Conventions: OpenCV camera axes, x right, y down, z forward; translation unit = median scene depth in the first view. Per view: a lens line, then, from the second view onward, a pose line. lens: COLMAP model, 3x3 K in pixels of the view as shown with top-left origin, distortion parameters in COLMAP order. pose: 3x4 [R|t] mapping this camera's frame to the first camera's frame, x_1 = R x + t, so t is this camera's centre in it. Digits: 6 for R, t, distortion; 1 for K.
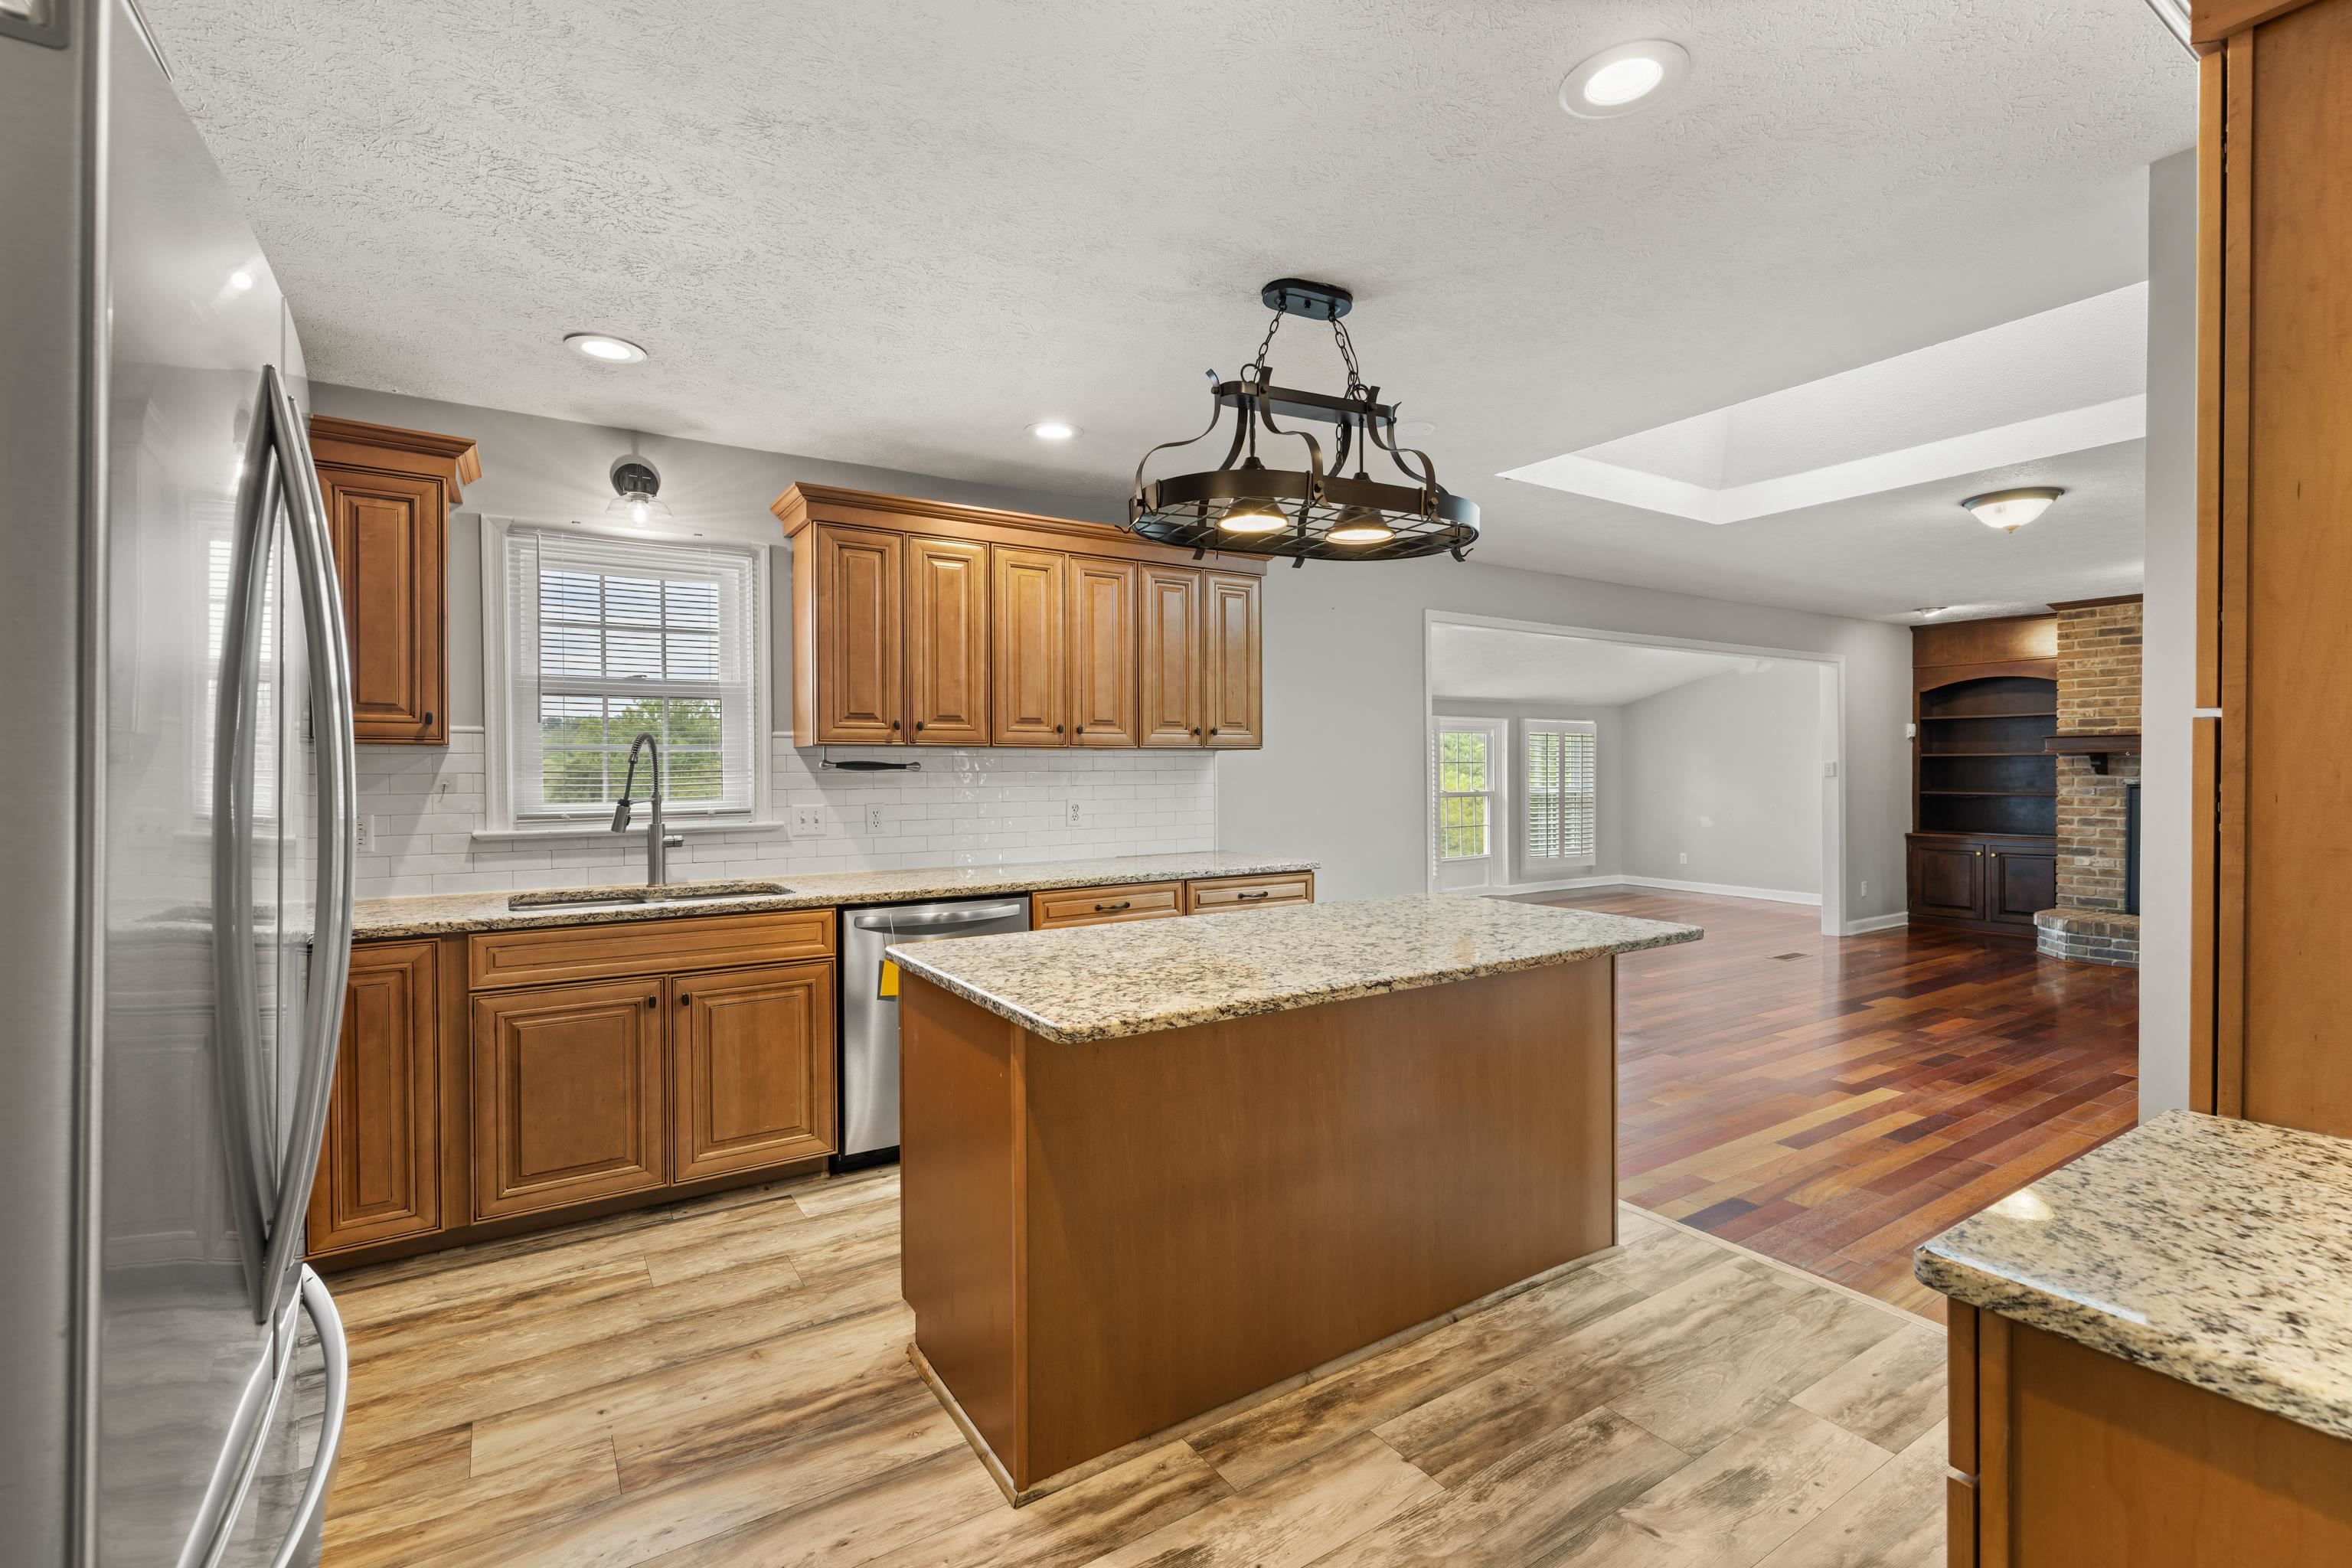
lens RADIAL K [[1007.4, 0, 1115.7], [0, 1007.4, 777.3], [0, 0, 1]] dist [0.001857, 0.000152]
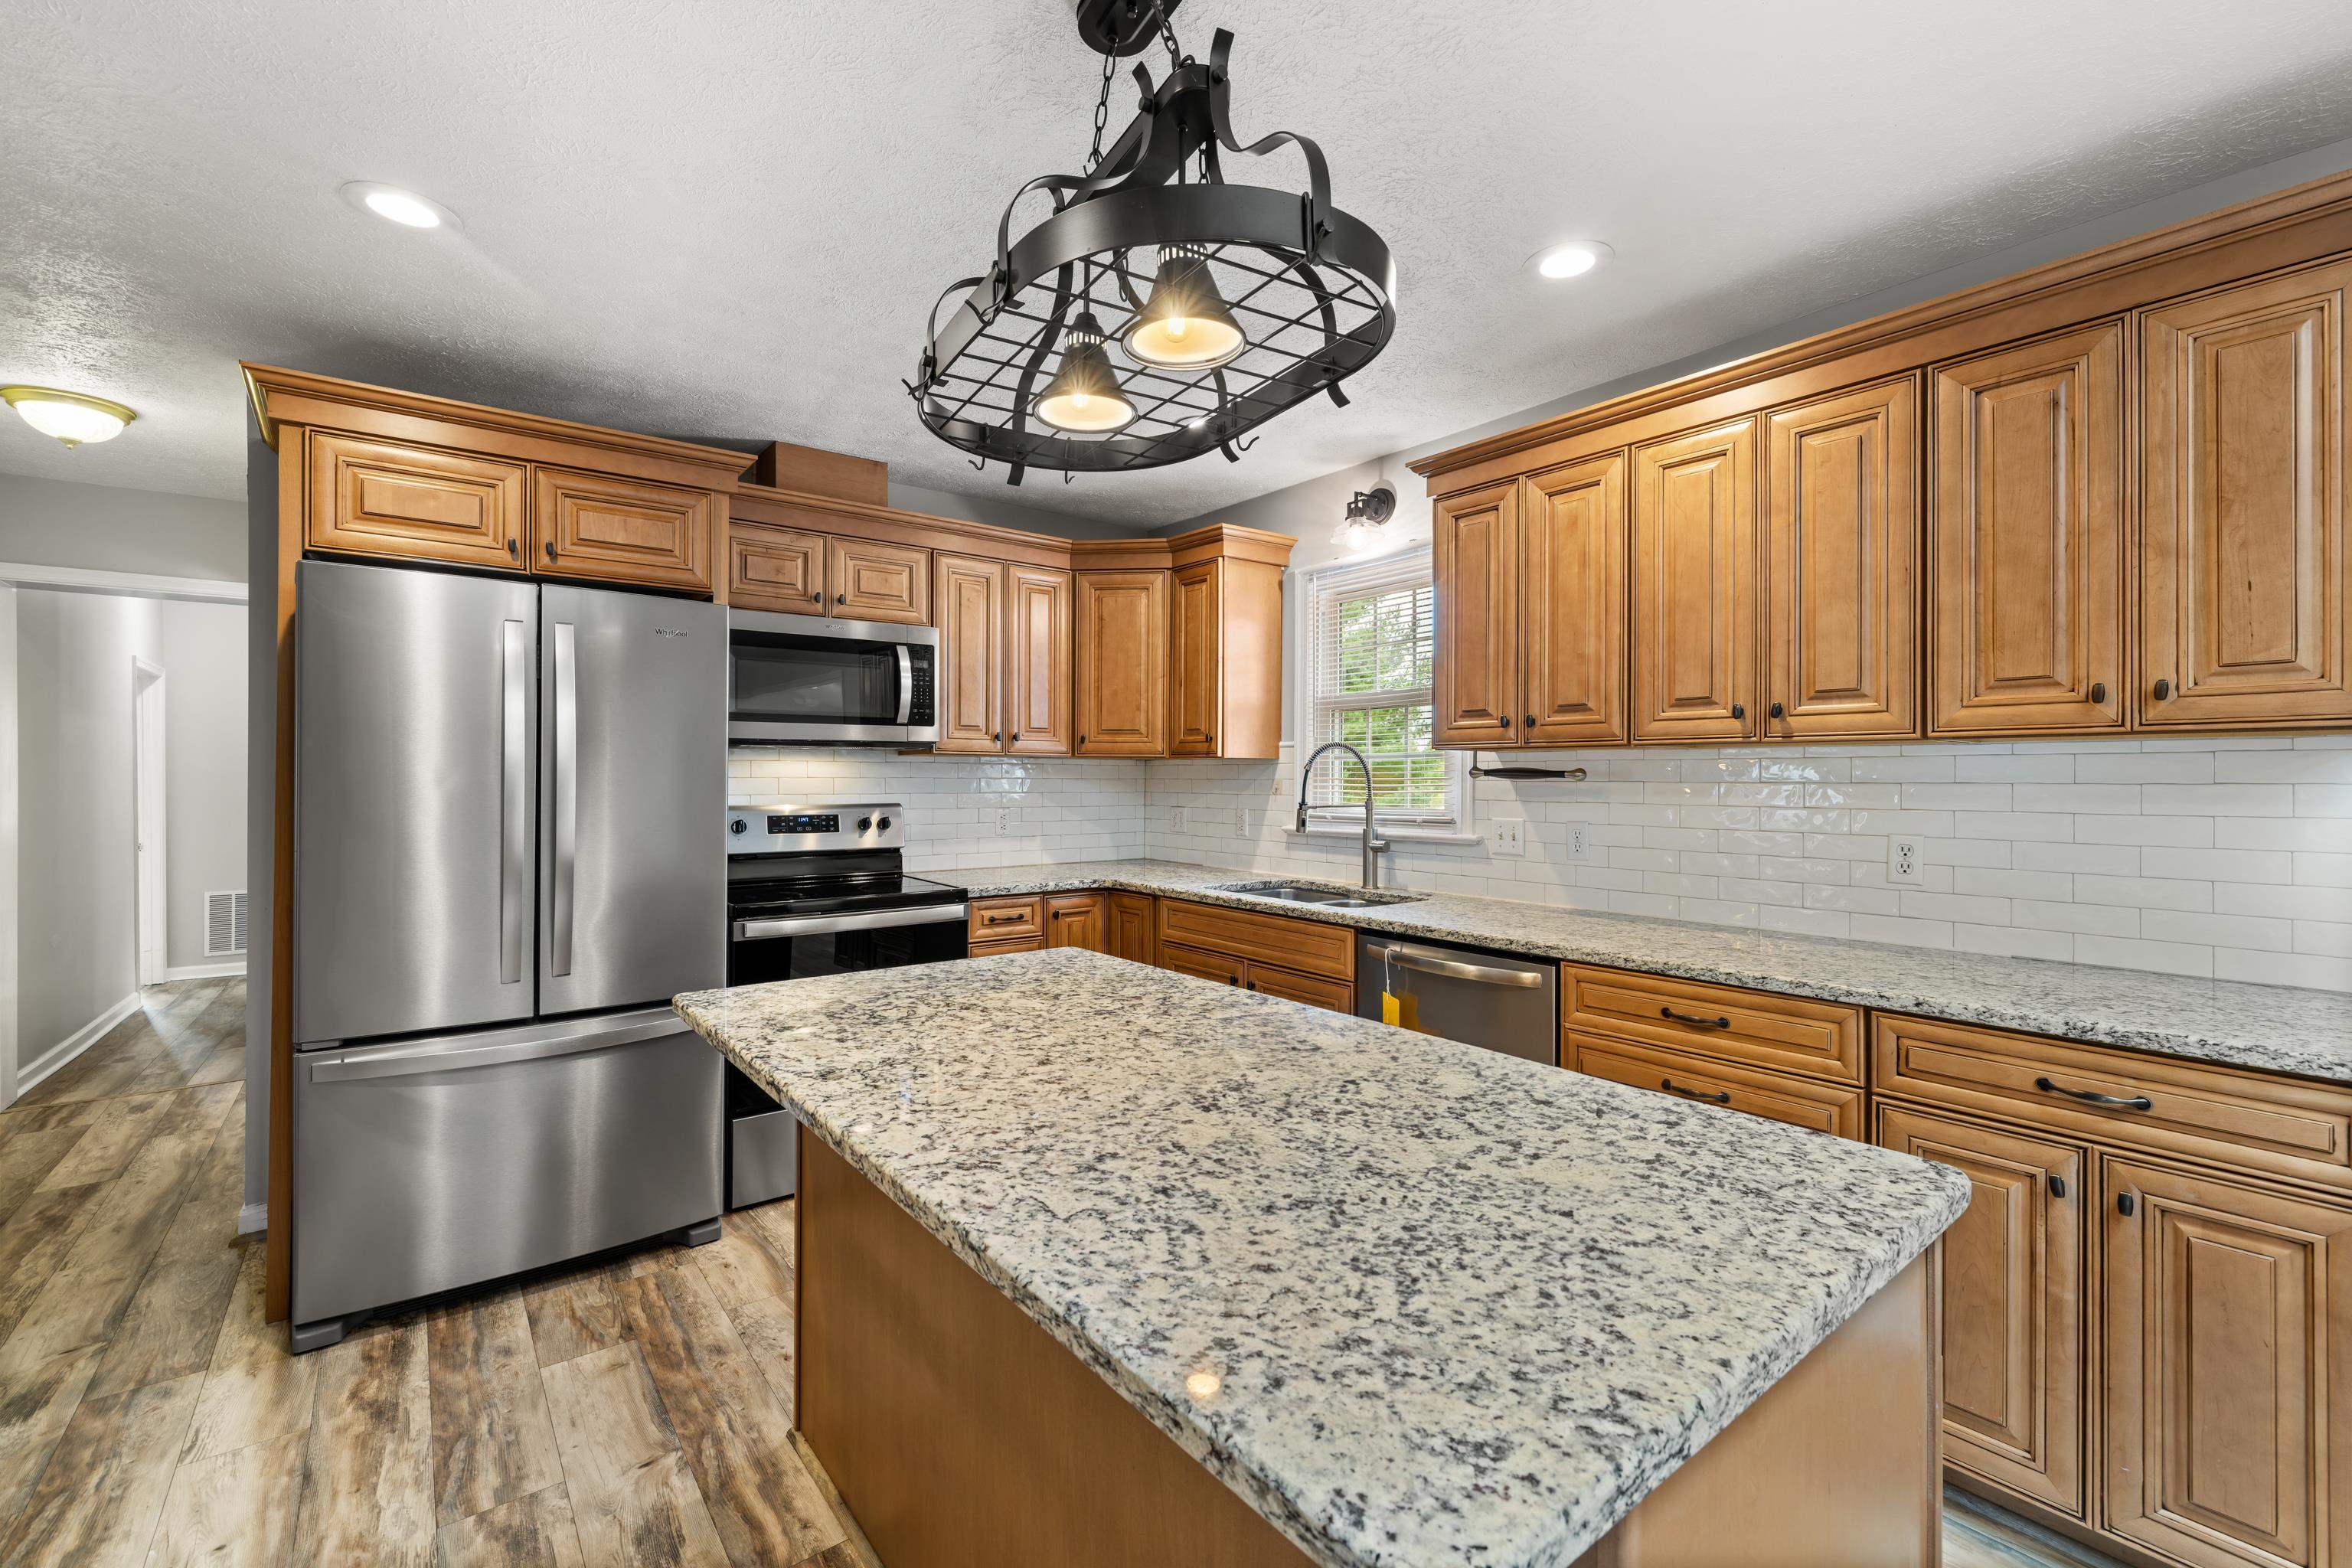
lens RADIAL K [[1007.4, 0, 1177.8], [0, 1007.4, 783.7], [0, 0, 1]] dist [0.001857, 0.000152]
pose [[0.135067, 0.009840, -0.990788, 0.300834], [-0.009361, 0.999919, 0.008655, -0.004435], [0.990792, 0.008105, 0.135148, 0.359396]]
